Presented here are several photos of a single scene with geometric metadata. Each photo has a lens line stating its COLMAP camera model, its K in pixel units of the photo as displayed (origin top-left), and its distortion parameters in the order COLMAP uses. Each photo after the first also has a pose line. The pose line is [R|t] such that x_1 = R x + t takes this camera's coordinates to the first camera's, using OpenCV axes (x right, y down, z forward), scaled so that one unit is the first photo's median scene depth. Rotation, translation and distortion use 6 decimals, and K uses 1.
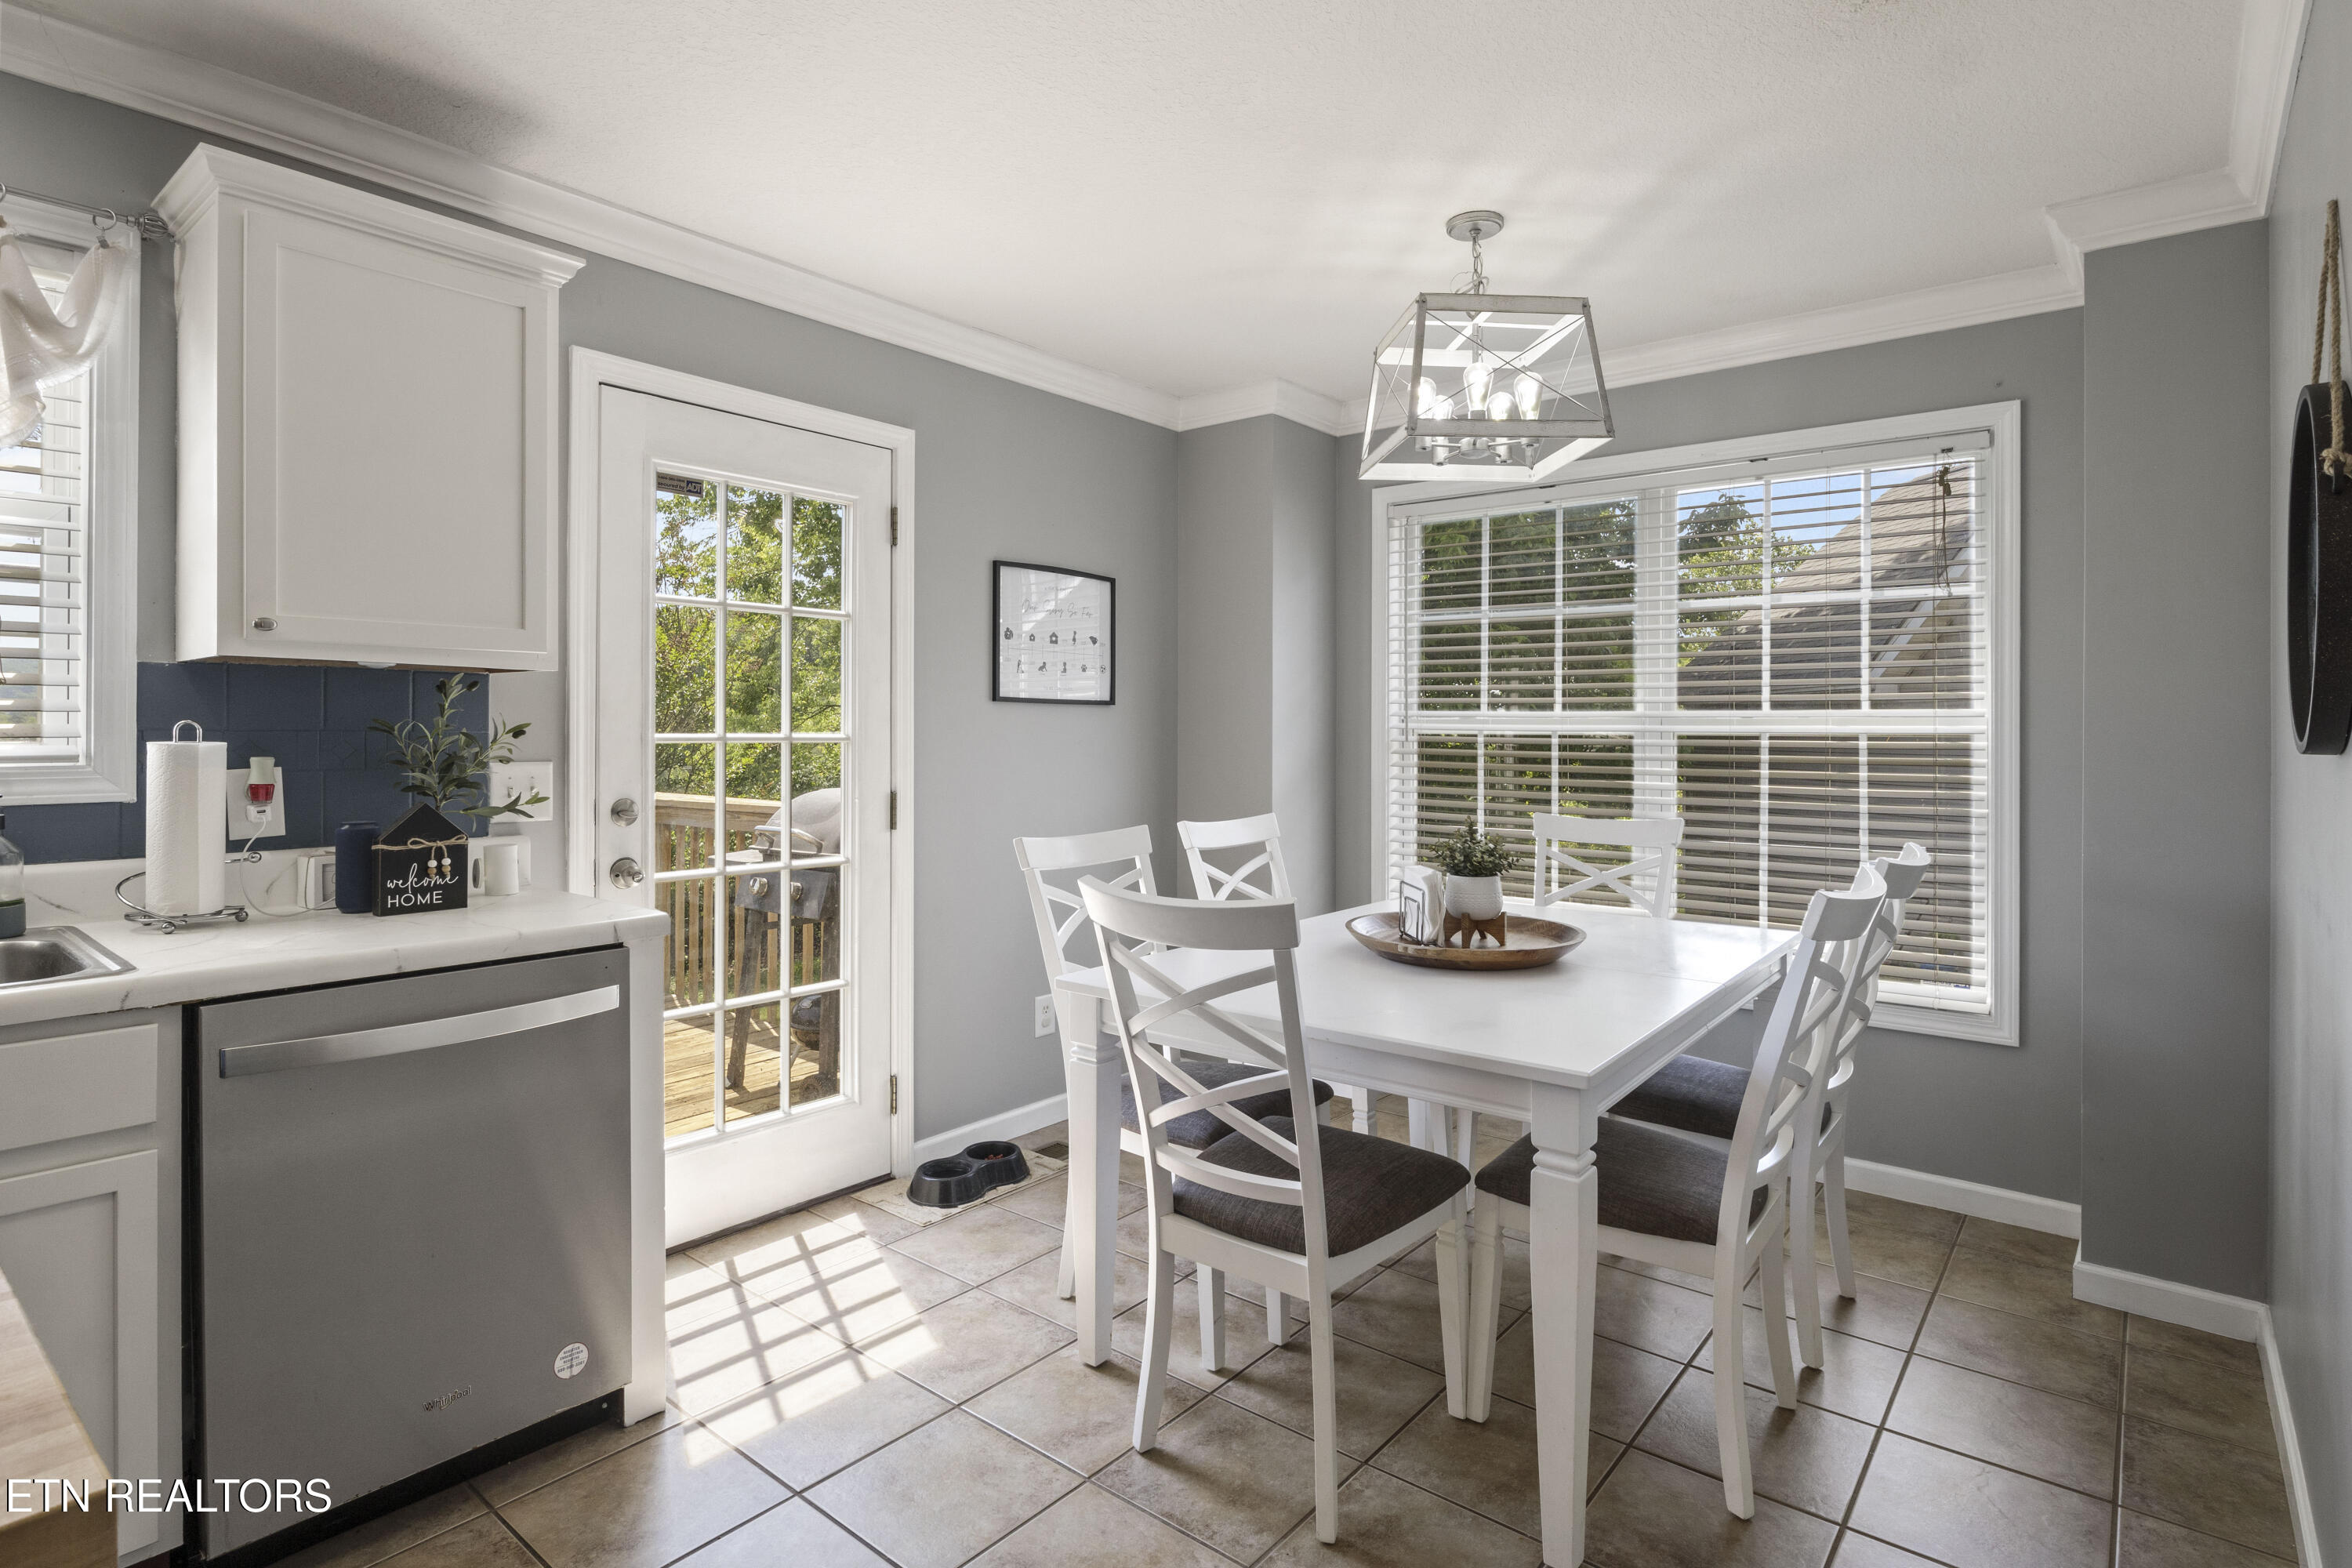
lens RADIAL K [[1212.3, 0, 1185.9], [0, 1212.3, 723.0], [0, 0, 1]] dist [-0.005152, 0.000301]
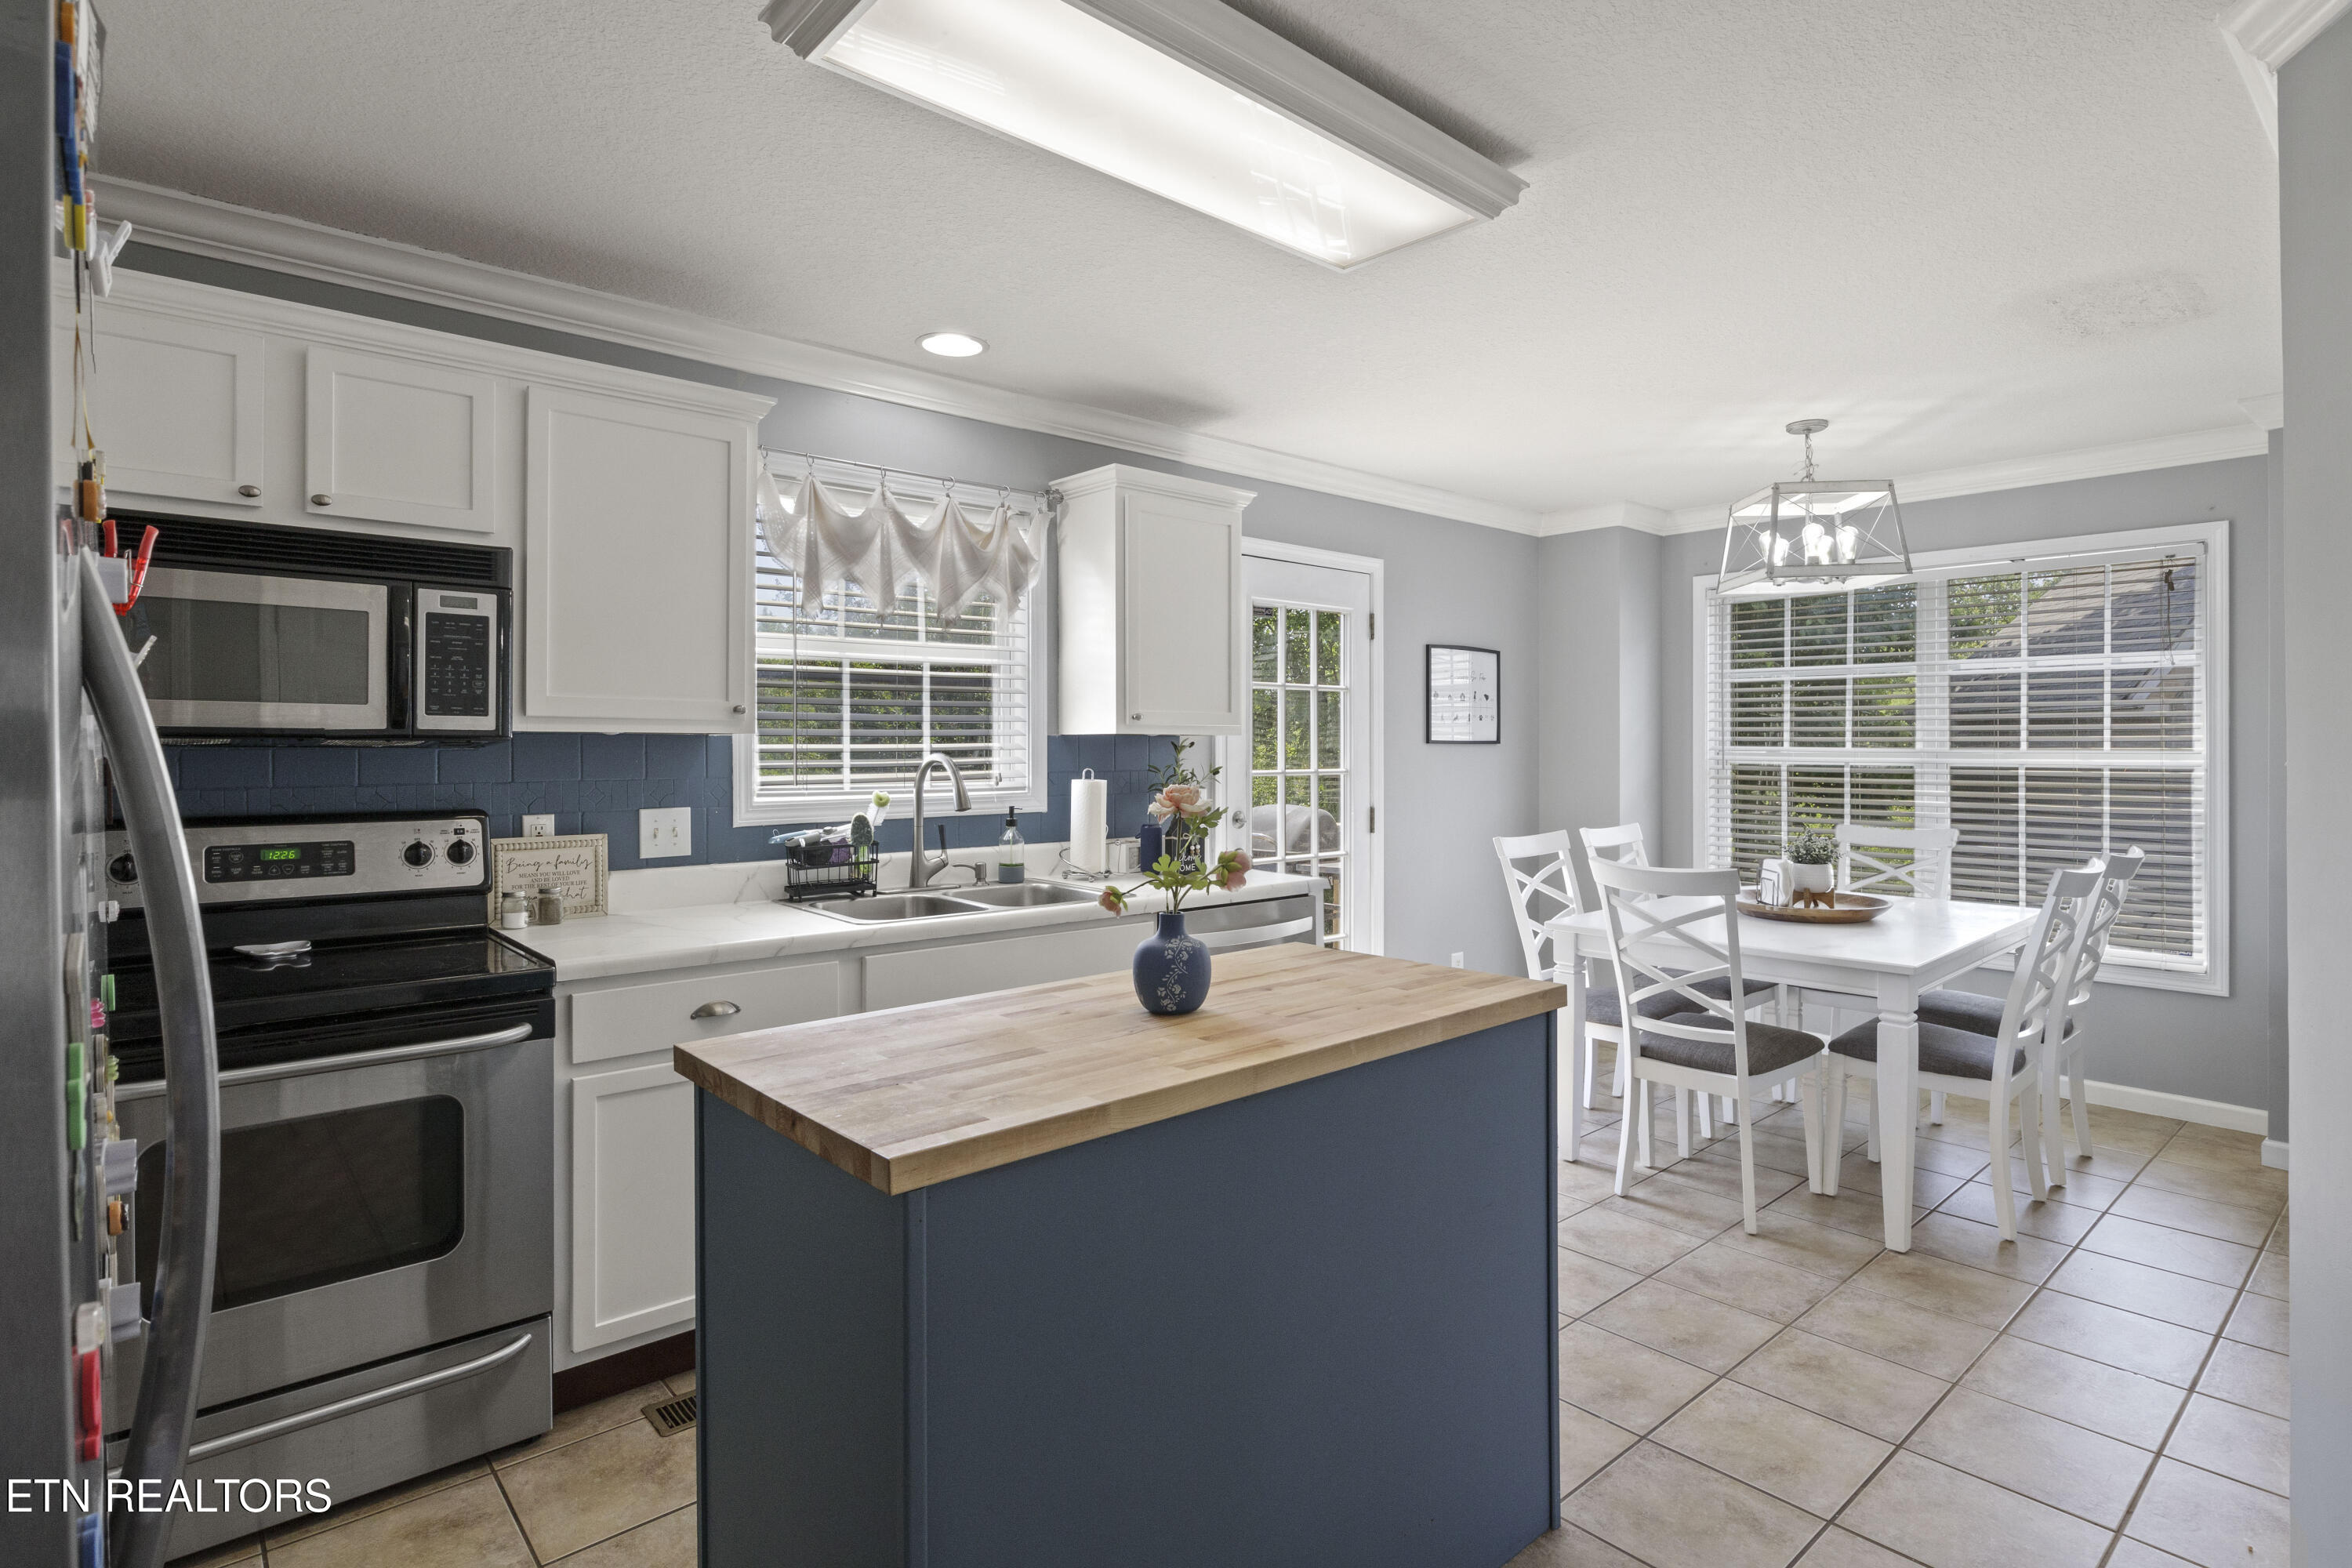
lens RADIAL K [[1187.1, 0, 1195.1], [0, 1187.1, 743.2], [0, 0, 1]] dist [-0.006929, 0.001049]
pose [[0.986418, -0.005398, -0.164163, -0.293790], [0.005899, 0.999979, 0.002567, -0.034839], [0.164146, -0.003500, 0.986430, -0.617525]]
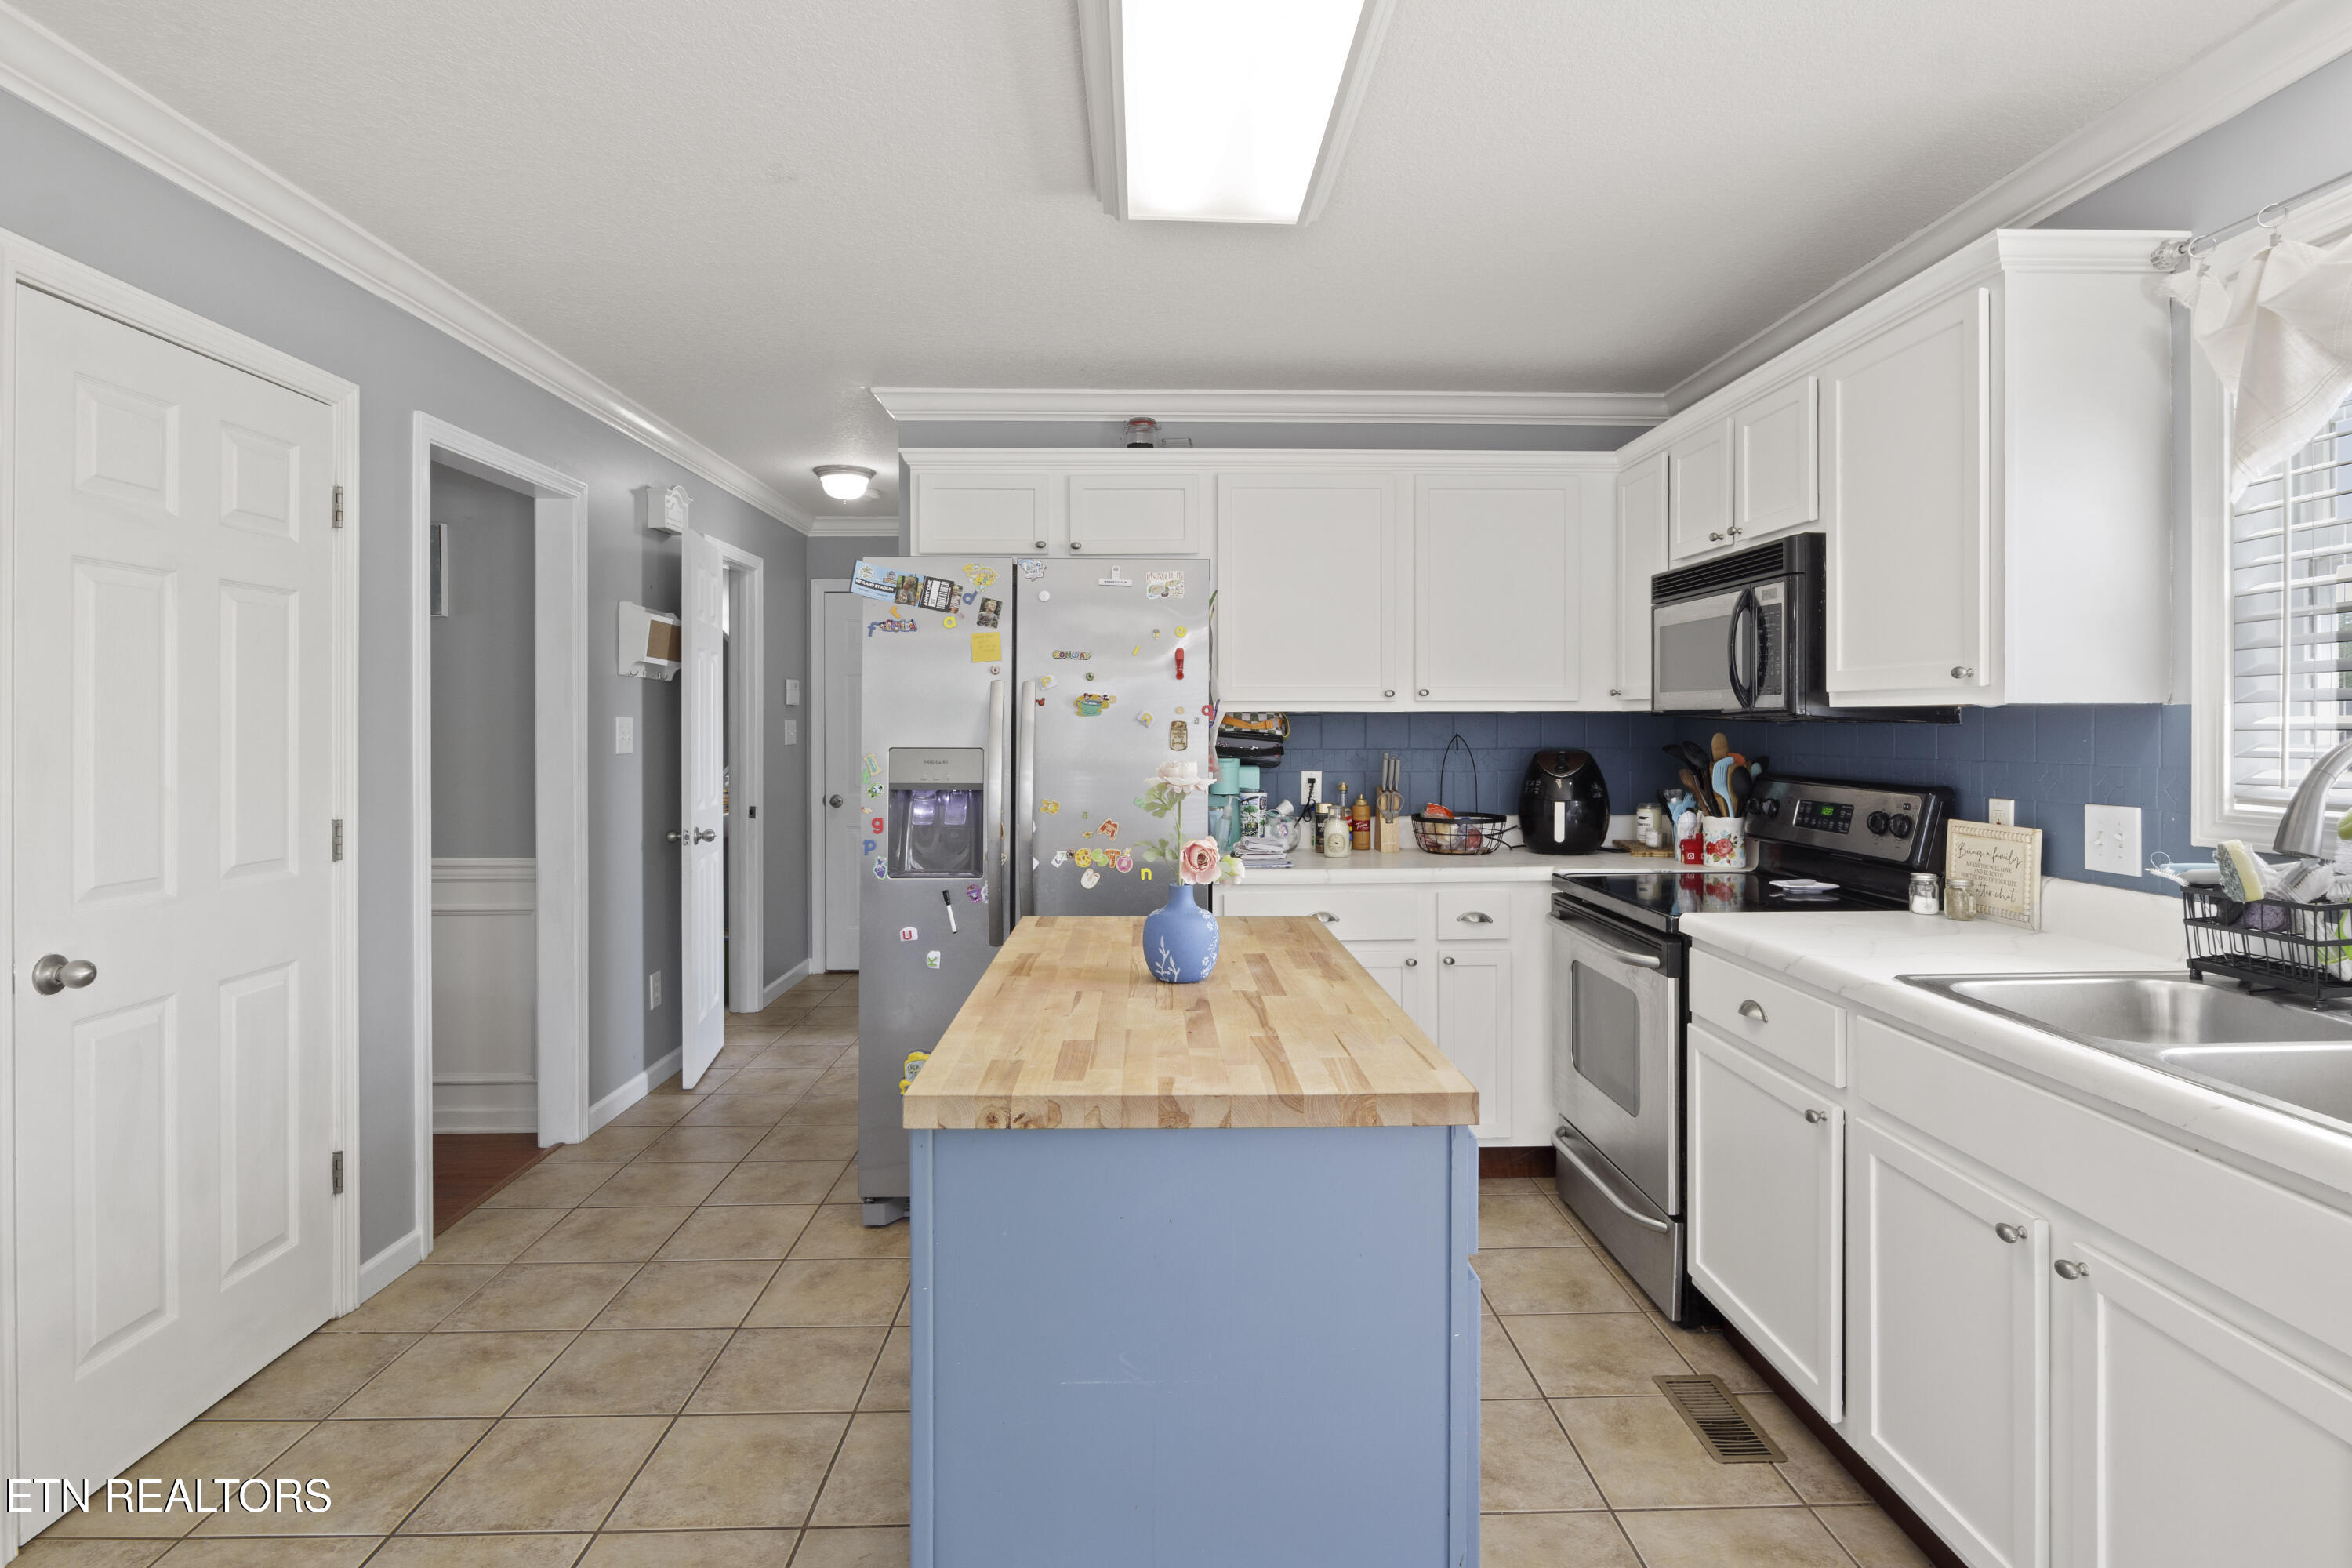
lens RADIAL K [[1197.9, 0, 1189.9], [0, 1197.9, 730.3], [0, 0, 1]] dist [-0.003697, -0.000174]
pose [[-0.756284, 0.000526, -0.654243, 0.068046], [0.003767, 0.999987, -0.003551, -0.024473], [0.654233, -0.005150, -0.756276, 0.689435]]
